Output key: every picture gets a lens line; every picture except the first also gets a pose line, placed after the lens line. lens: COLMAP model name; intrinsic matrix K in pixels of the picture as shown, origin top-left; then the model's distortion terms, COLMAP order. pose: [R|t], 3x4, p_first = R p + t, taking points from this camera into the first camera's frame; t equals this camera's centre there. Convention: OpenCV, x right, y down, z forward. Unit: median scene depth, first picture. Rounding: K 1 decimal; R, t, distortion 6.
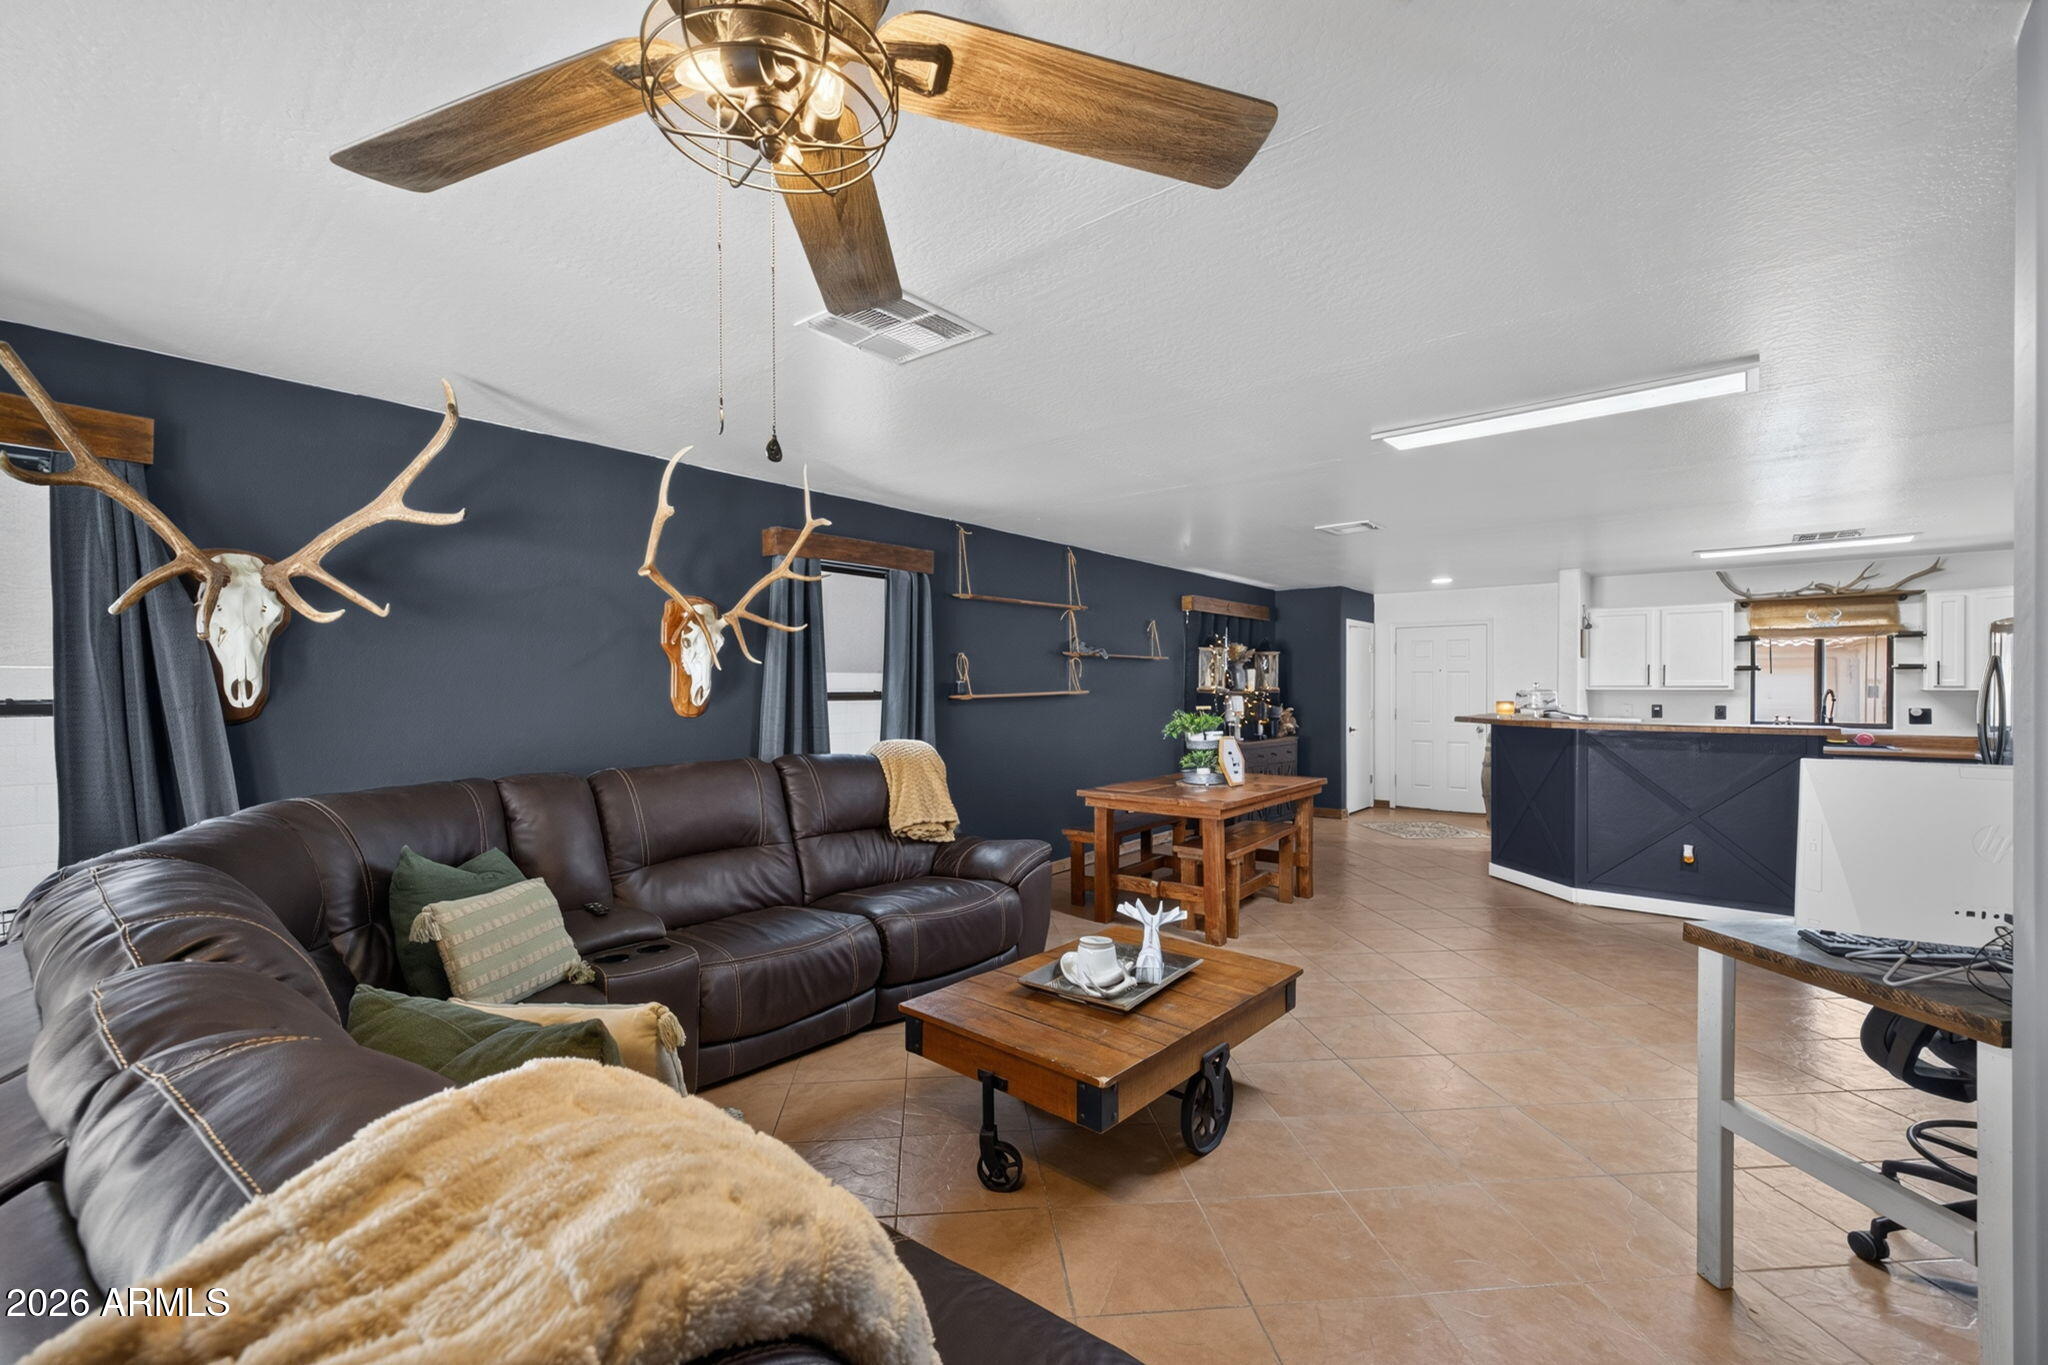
lens RADIAL K [[867.3, 0, 972.6], [0, 867.3, 682.0], [0, 0, 1]] dist [-0.011804, -0.000062]
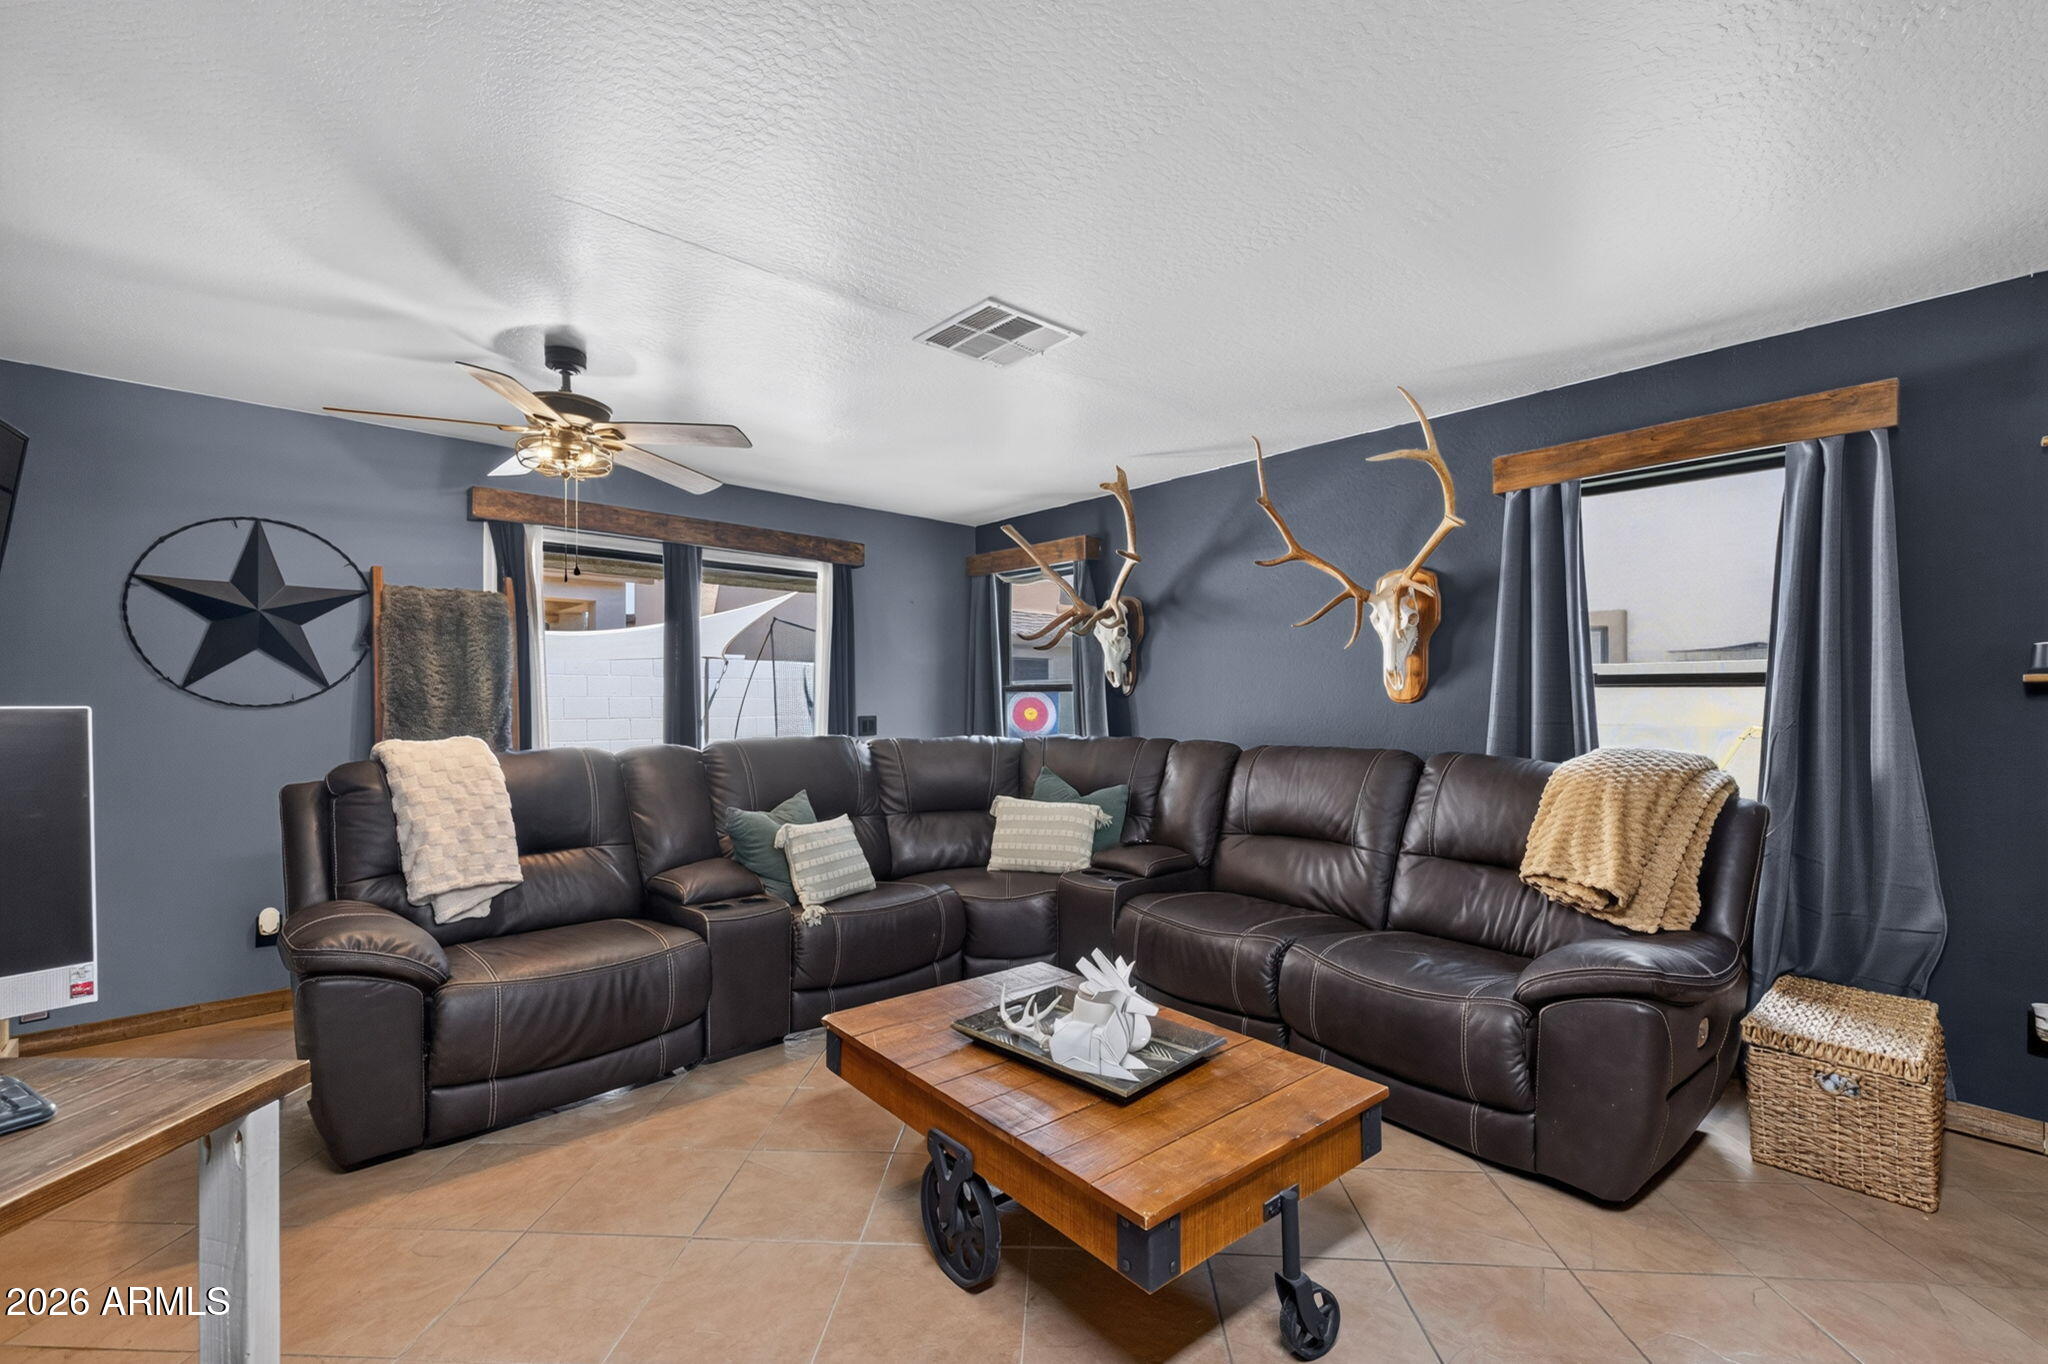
lens RADIAL K [[867.3, 0, 1020.6], [0, 867.3, 702.7], [0, 0, 1]] dist [-0.011804, -0.000062]
pose [[-0.132794, 0.000556, -0.991144, 0.553503], [-0.000035, 1.000000, 0.000566, 0.033805], [0.991144, 0.000110, -0.132794, 0.647168]]
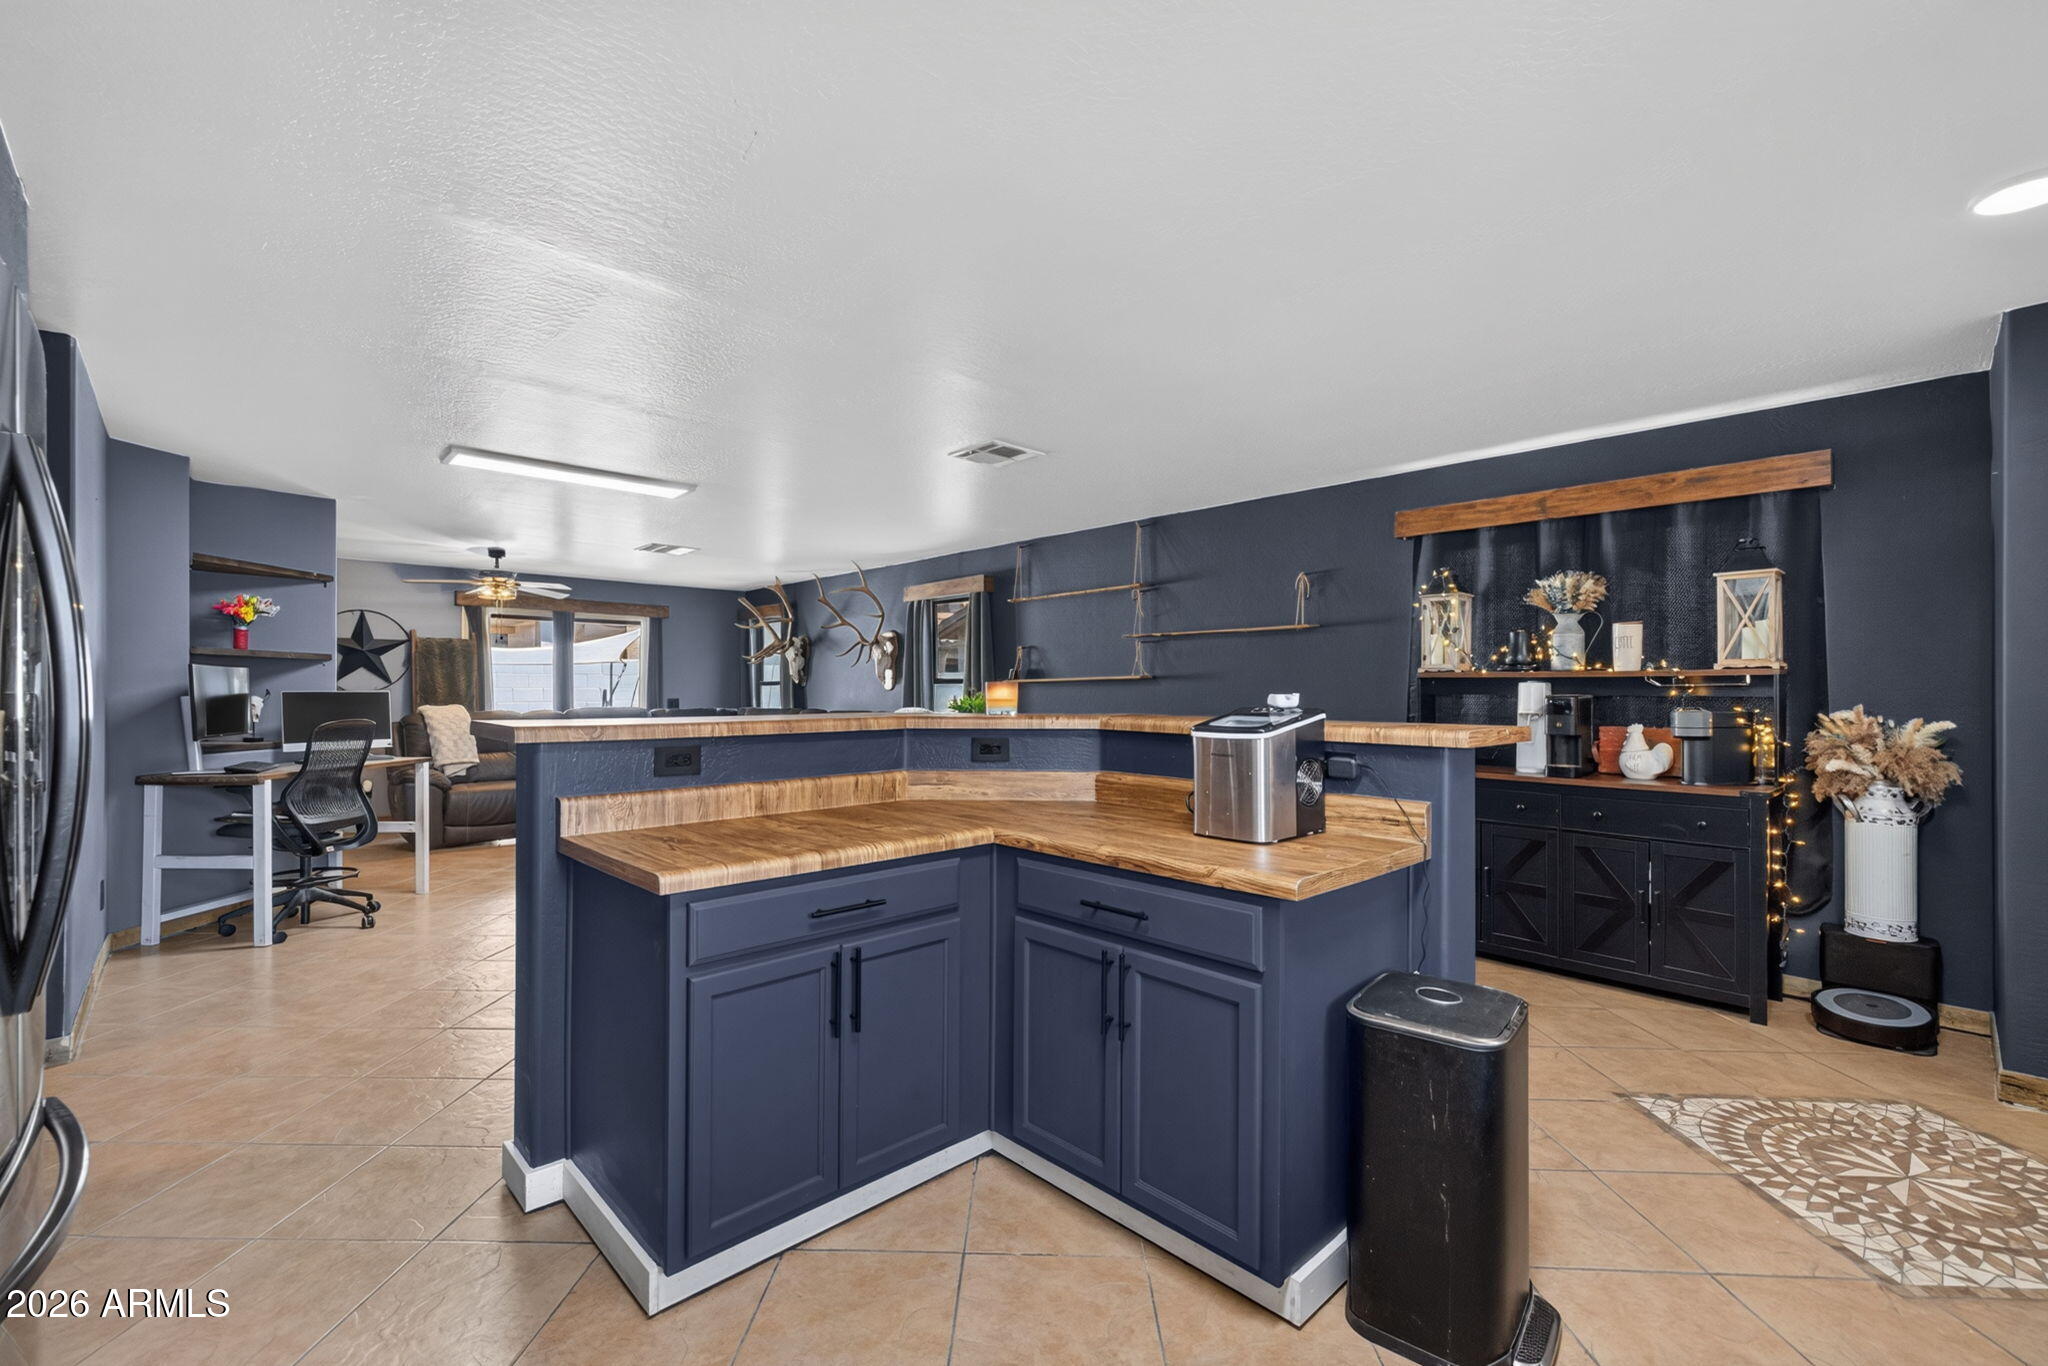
lens RADIAL K [[867.3, 0, 1016.2], [0, 867.3, 690.9], [0, 0, 1]] dist [-0.011804, -0.000062]
pose [[-0.105656, -0.001895, -0.994401, 1.431910], [-0.001535, 0.999997, -0.001743, 0.036078], [0.994402, 0.001342, -0.105659, 1.337087]]
